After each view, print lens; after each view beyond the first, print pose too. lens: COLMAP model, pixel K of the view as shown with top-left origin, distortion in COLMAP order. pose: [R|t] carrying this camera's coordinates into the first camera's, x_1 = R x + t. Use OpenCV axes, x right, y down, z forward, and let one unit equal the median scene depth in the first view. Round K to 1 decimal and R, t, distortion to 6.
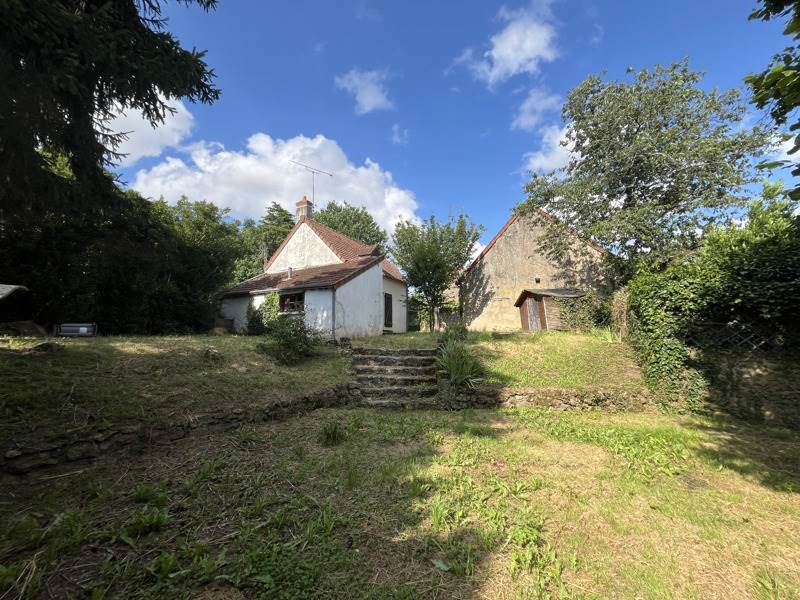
lens RADIAL K [[320.9, 0, 400.0], [0, 320.9, 300.0], [0, 0, 1]] dist [-0.001926, -0.000014]
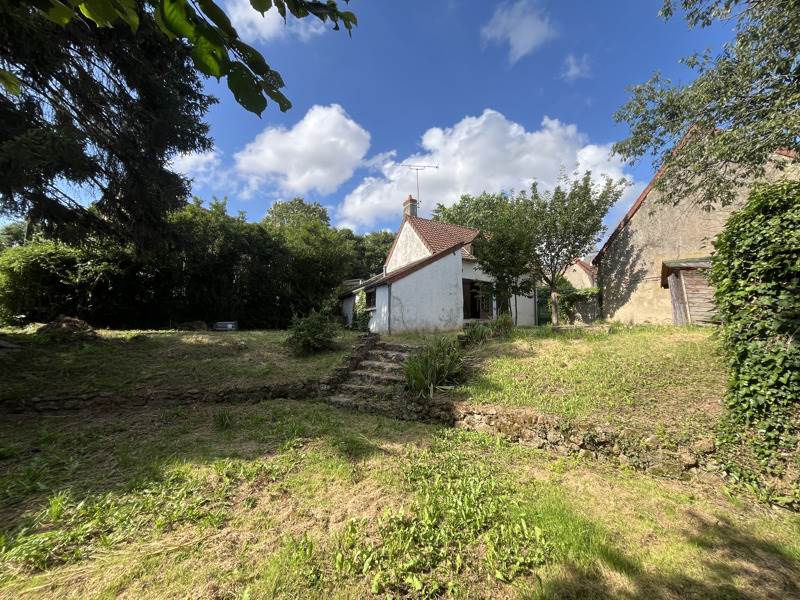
lens RADIAL K [[322.1, 0, 400.0], [0, 322.1, 340.1], [0, 0, 1]] dist [-0.000674, 0.000088]
pose [[0.833430, 0.023037, -0.552144, 0.343192], [0.056192, 0.990420, 0.126142, 0.014241], [0.549760, -0.136156, 0.824151, 0.175202]]
